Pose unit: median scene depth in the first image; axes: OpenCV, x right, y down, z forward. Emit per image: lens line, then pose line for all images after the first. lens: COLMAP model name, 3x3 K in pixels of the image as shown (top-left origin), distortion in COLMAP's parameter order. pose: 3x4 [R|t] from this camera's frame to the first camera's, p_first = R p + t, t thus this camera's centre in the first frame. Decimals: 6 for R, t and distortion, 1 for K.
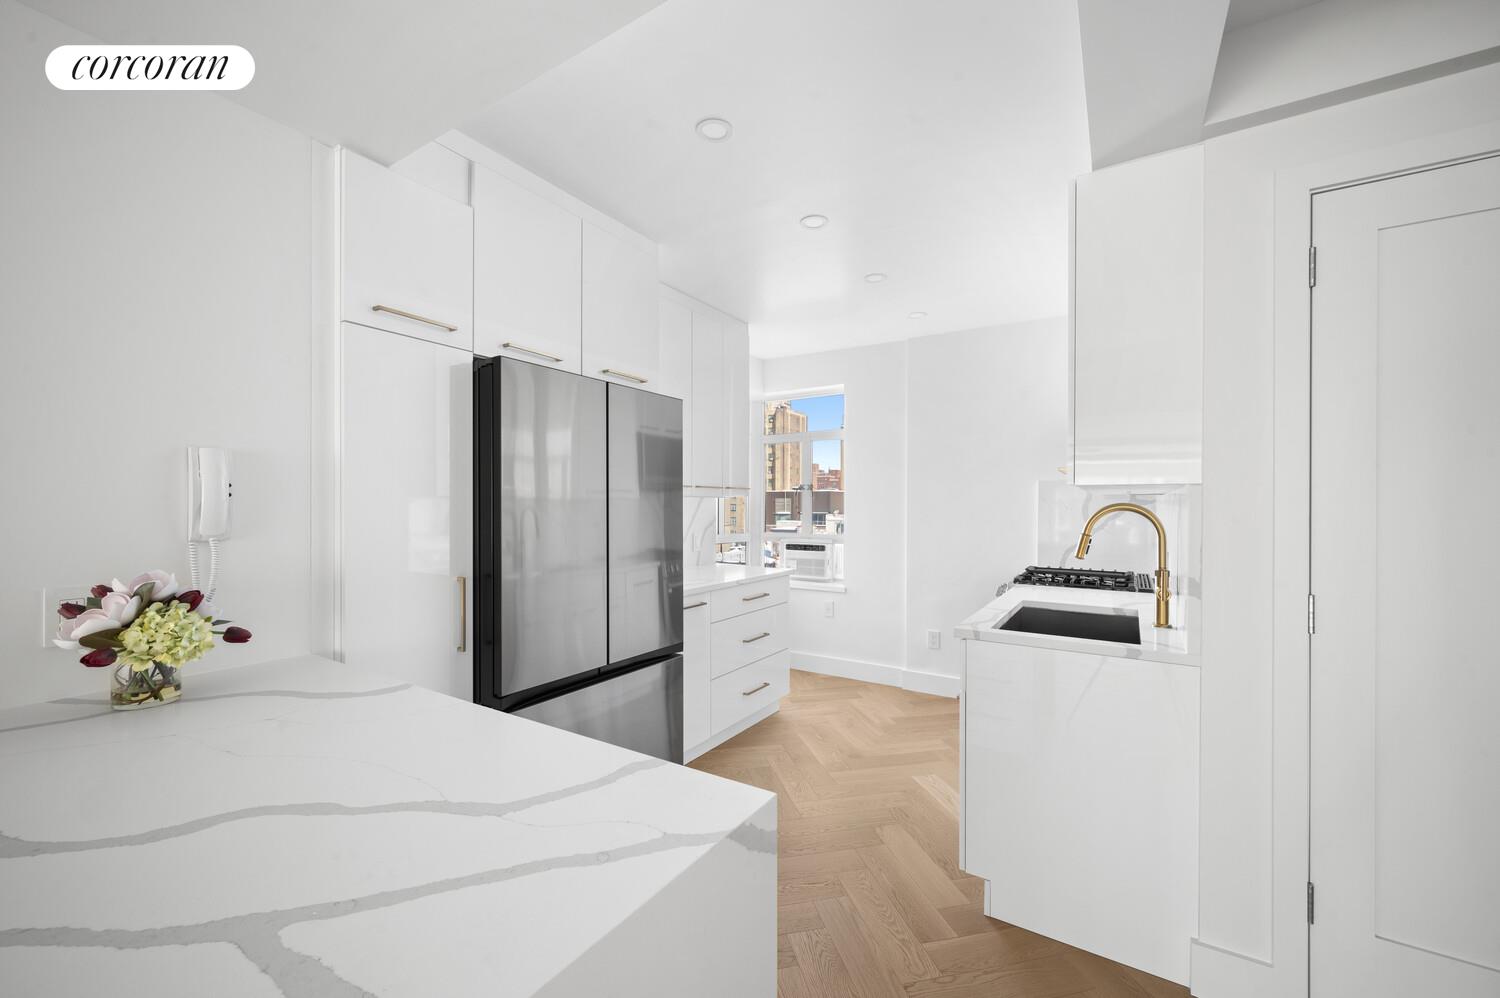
lens RADIAL K [[592.4, 0, 751.4], [0, 592.4, 508.6], [0, 0, 1]] dist [0.000012, 0.000006]
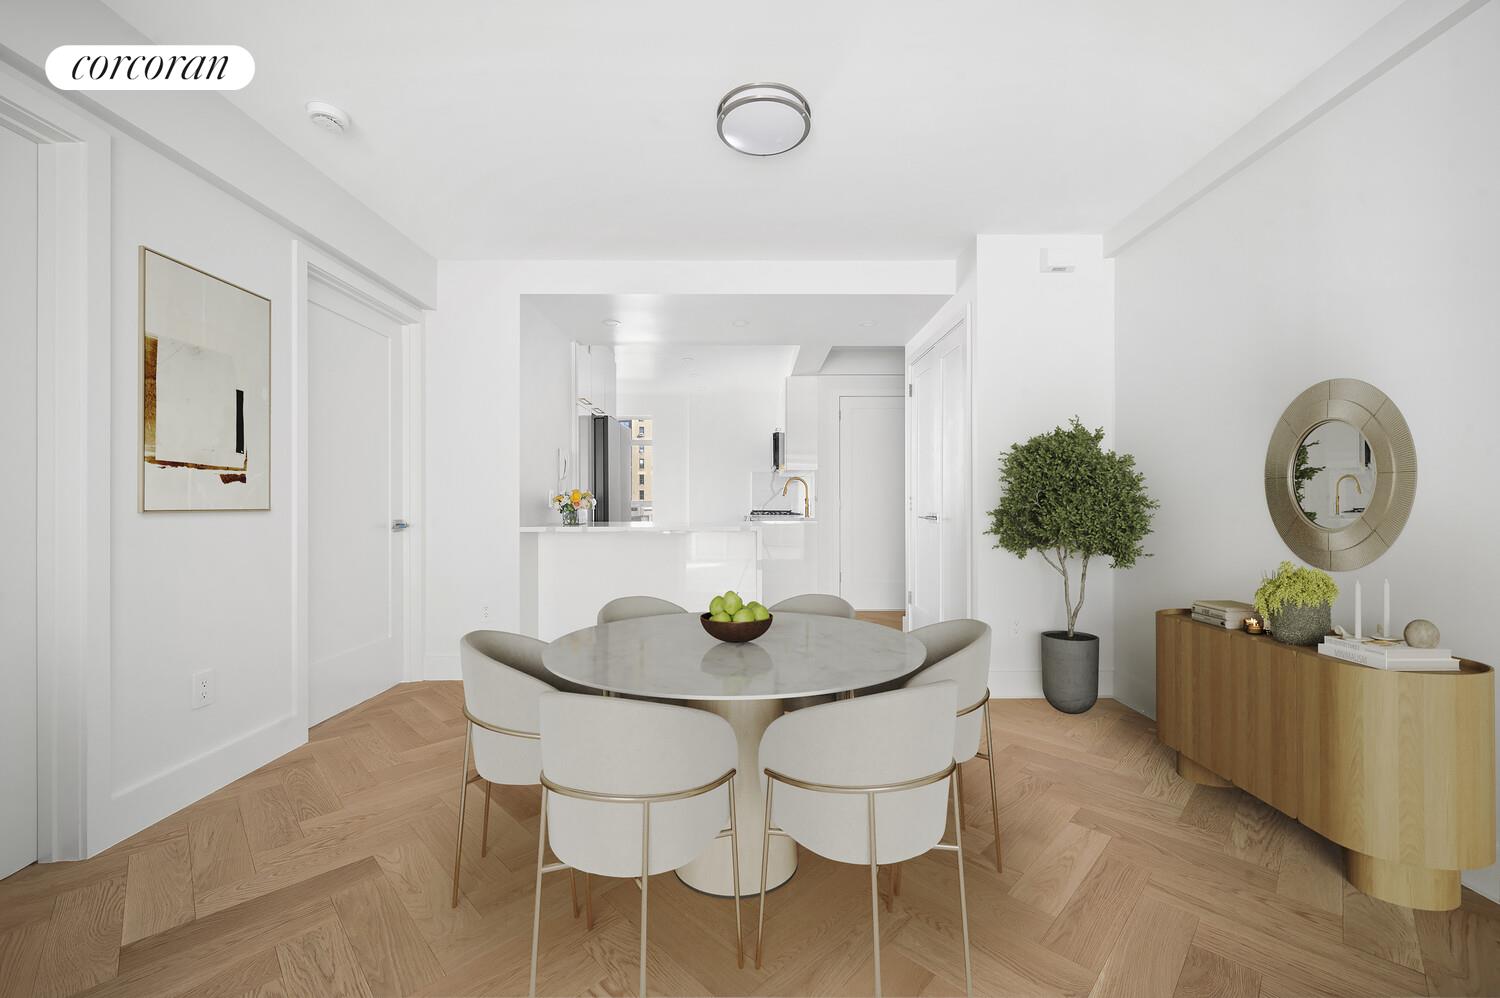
lens RADIAL K [[592.4, 0, 749.5], [0, 592.4, 497.8], [0, 0, 1]] dist [0.000012, 0.000006]
pose [[0.847588, 0.000074, 0.530656, -0.772576], [-0.000705, 0.999999, 0.000987, 0.063861], [-0.530655, -0.001210, 0.847587, -0.945524]]
